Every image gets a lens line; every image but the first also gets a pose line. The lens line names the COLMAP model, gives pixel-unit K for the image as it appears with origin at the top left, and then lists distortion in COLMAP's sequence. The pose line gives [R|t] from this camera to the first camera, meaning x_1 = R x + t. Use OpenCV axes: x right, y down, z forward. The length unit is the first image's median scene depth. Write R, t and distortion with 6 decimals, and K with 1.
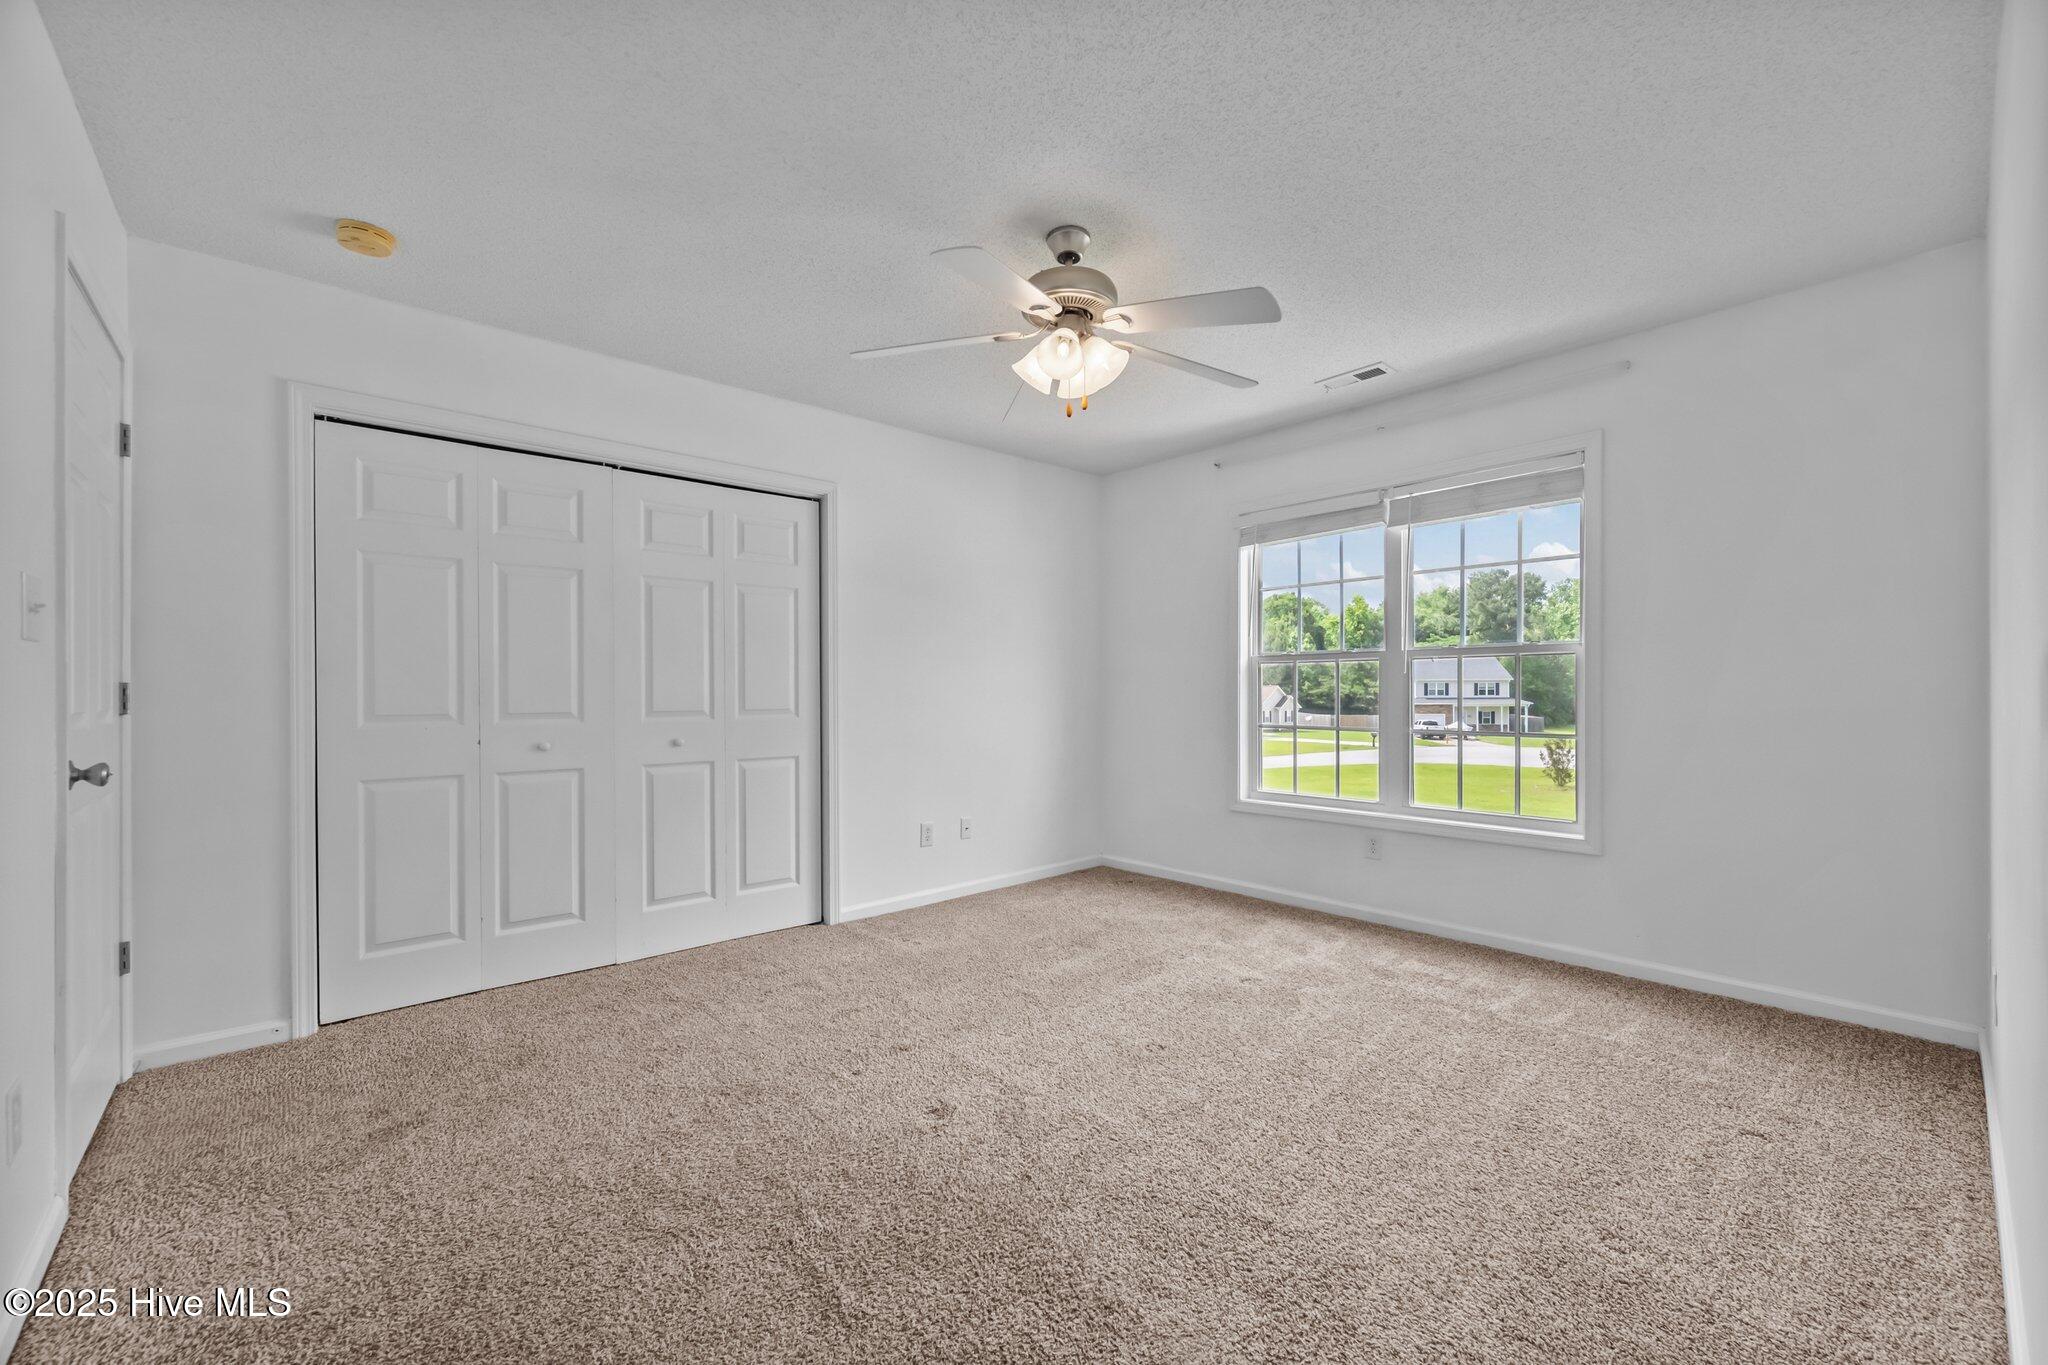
lens RADIAL K [[824.3, 0, 1022.6], [0, 824.3, 690.2], [0, 0, 1]] dist [0.000009, -0.000159]
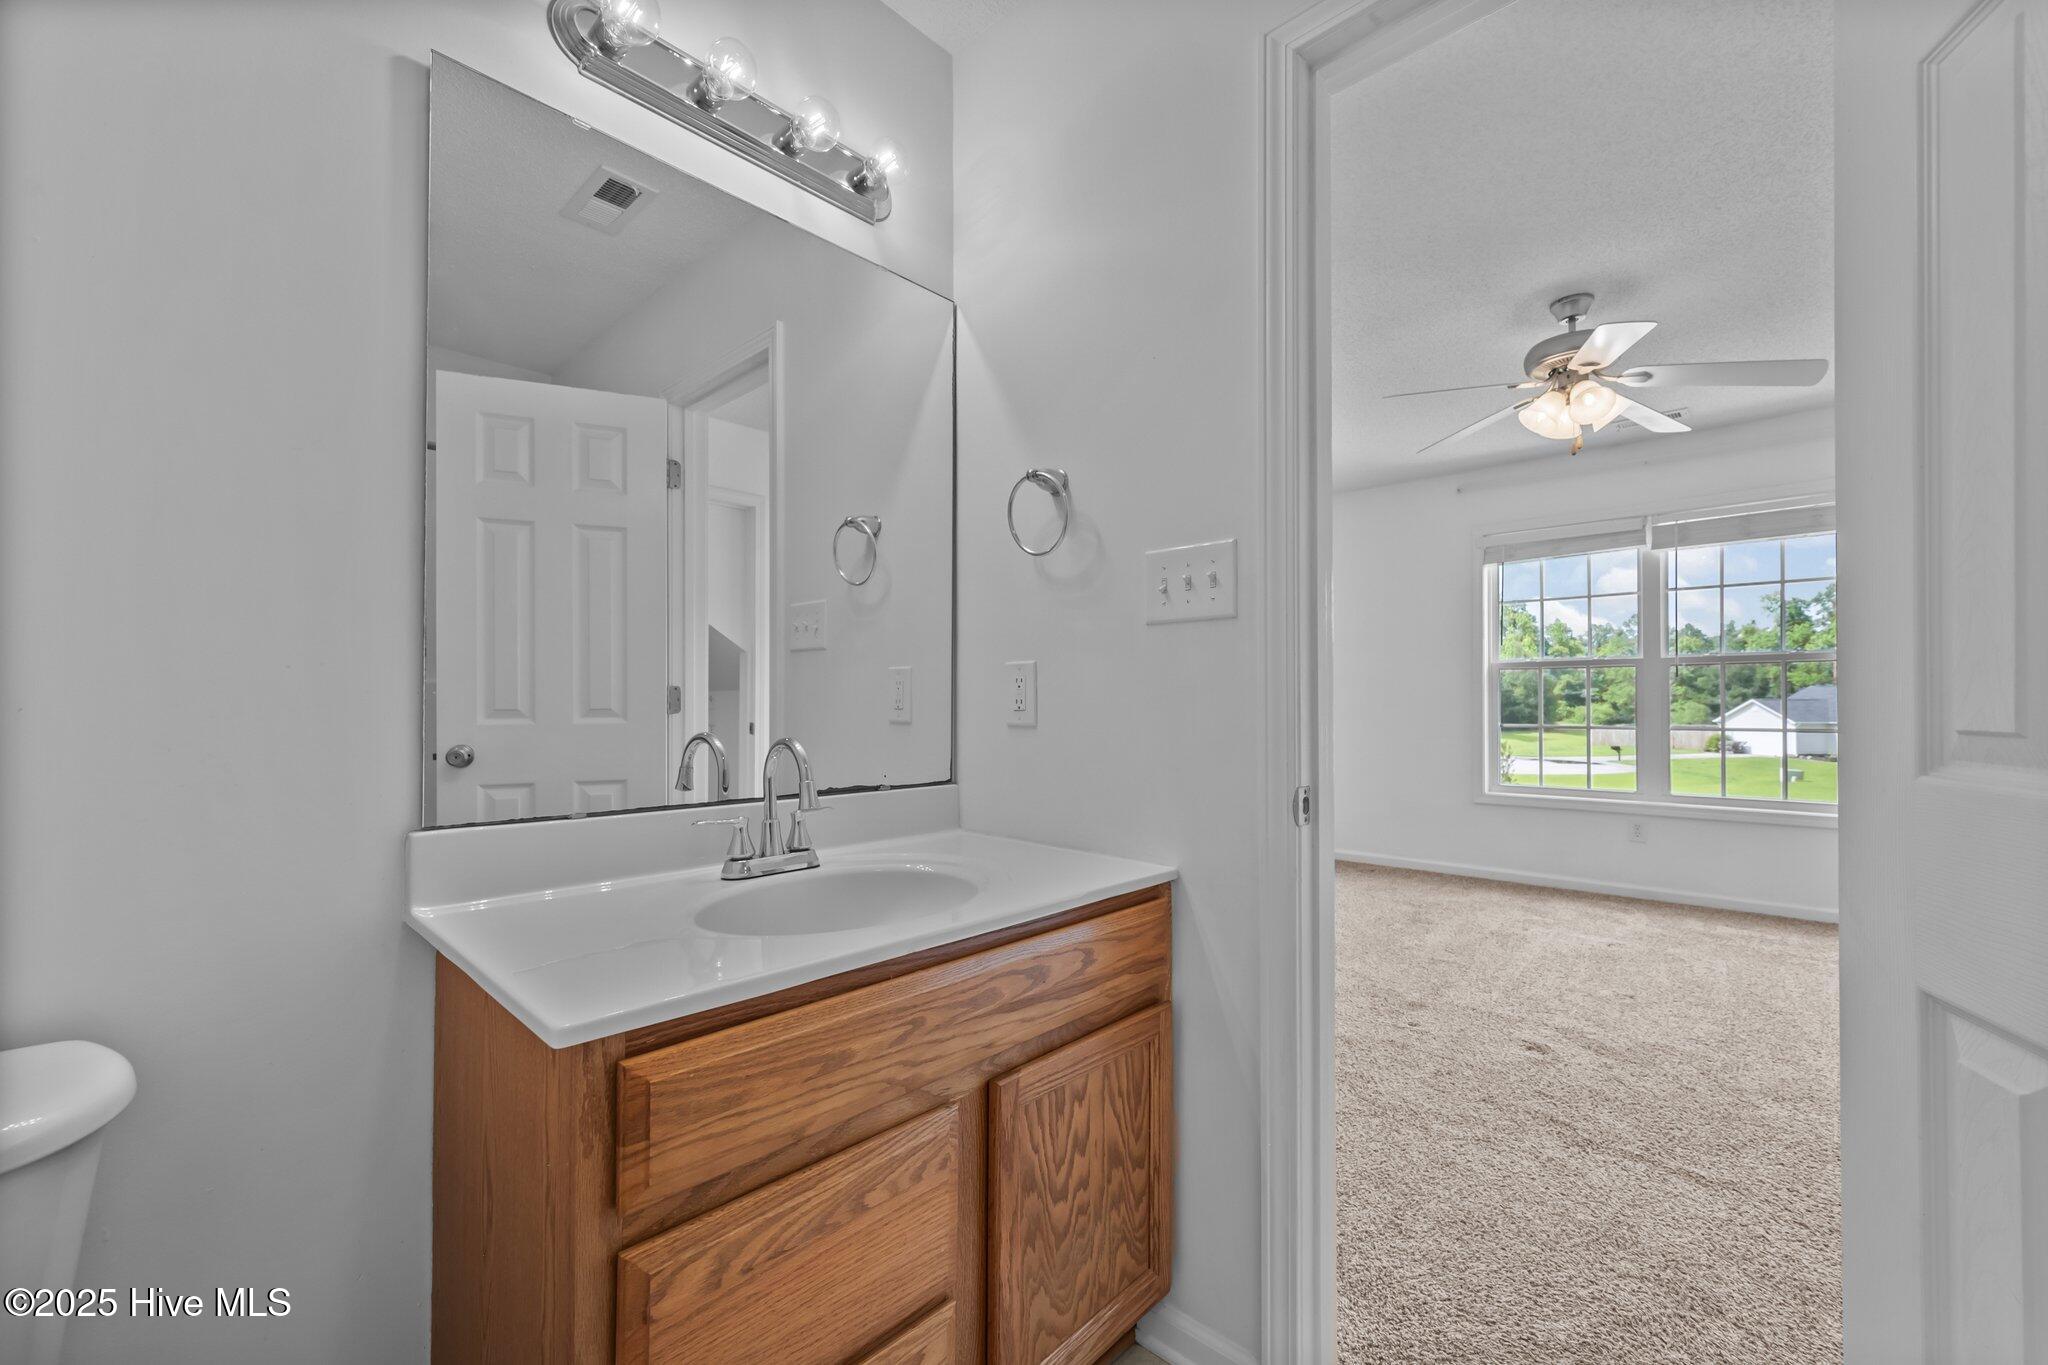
lens RADIAL K [[829.8, 0, 1016.2], [0, 829.8, 697.4], [0, 0, 1]] dist [0.000381, 0.000013]
pose [[0.996280, -0.001649, 0.086165, -0.680635], [0.001932, 0.999993, -0.003206, 0.010298], [-0.086159, 0.003360, 0.996276, -0.083597]]
